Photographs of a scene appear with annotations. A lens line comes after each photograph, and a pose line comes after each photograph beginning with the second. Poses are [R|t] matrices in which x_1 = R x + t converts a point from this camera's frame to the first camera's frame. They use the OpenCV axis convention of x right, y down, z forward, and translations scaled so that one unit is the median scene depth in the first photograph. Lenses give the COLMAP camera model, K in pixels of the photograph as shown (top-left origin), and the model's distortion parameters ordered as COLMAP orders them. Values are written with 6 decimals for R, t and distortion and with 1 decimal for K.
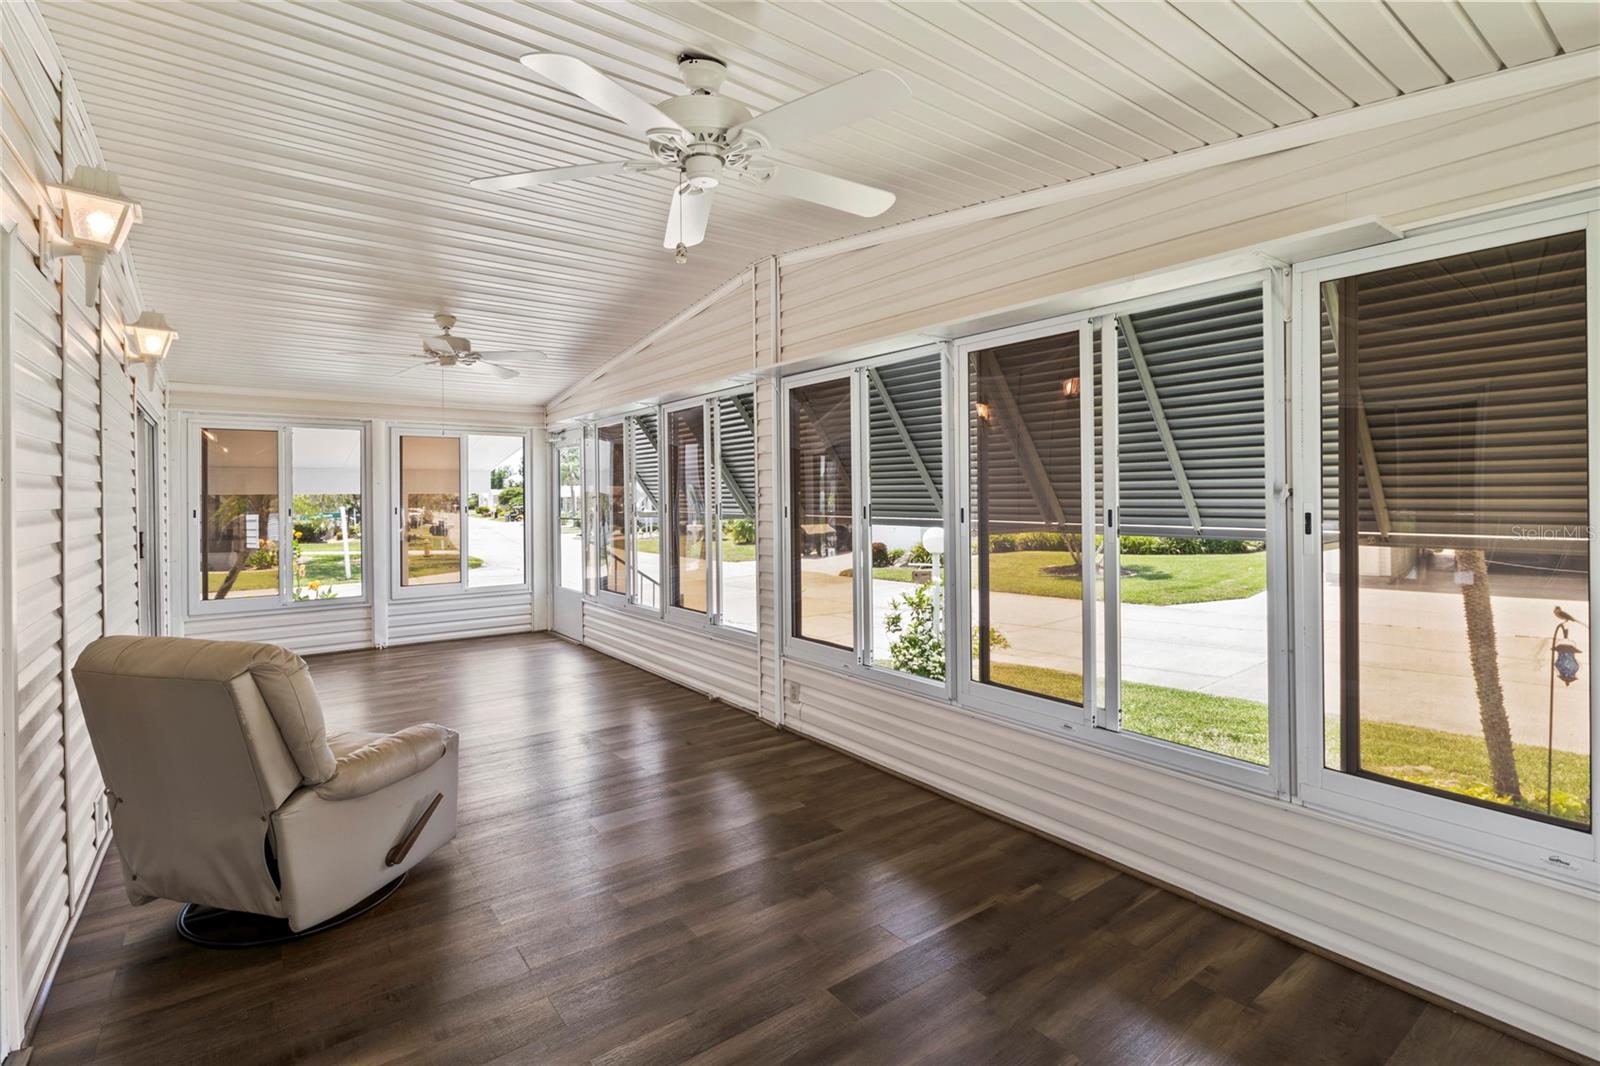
lens RADIAL K [[765.1, 0, 797.8], [0, 765.1, 499.5], [0, 0, 1]] dist [-0.002563, -0.000653]
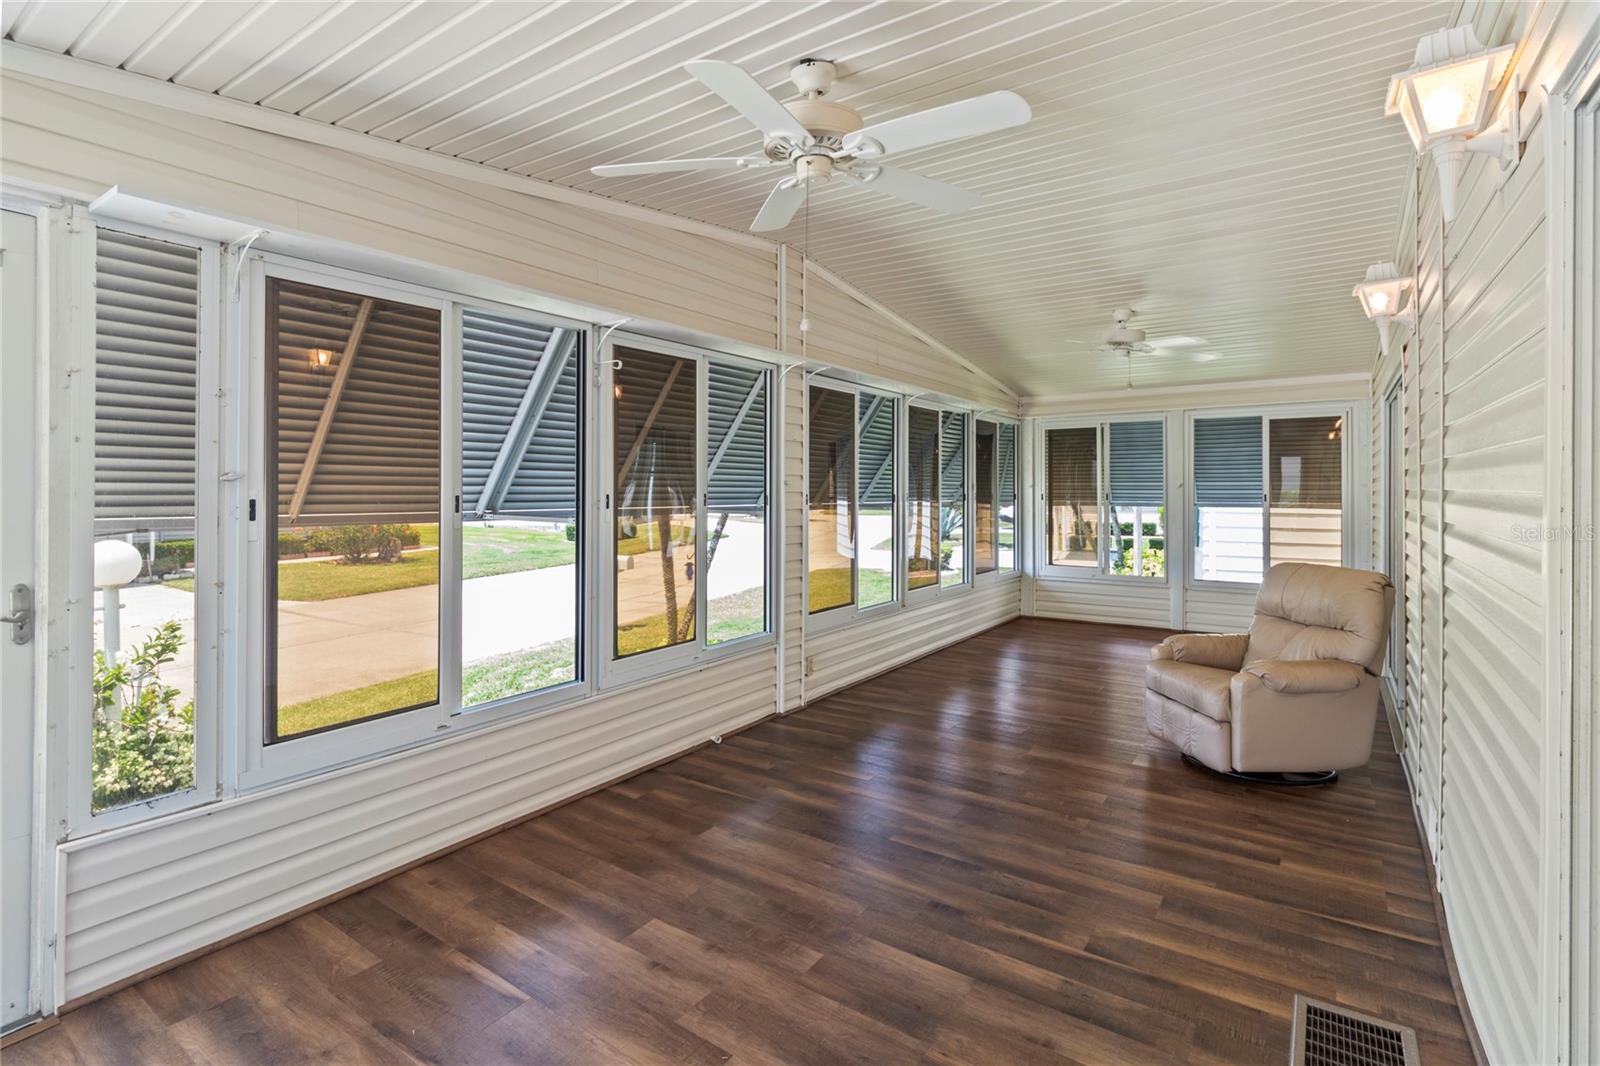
lens RADIAL K [[765.1, 0, 797.8], [0, 765.1, 499.5], [0, 0, 1]] dist [-0.002563, -0.000653]
pose [[-0.317936, -0.019794, 0.947905, -0.694788], [-0.005639, 0.999804, 0.018987, -0.003223], [-0.948095, 0.000691, -0.317985, 0.908825]]
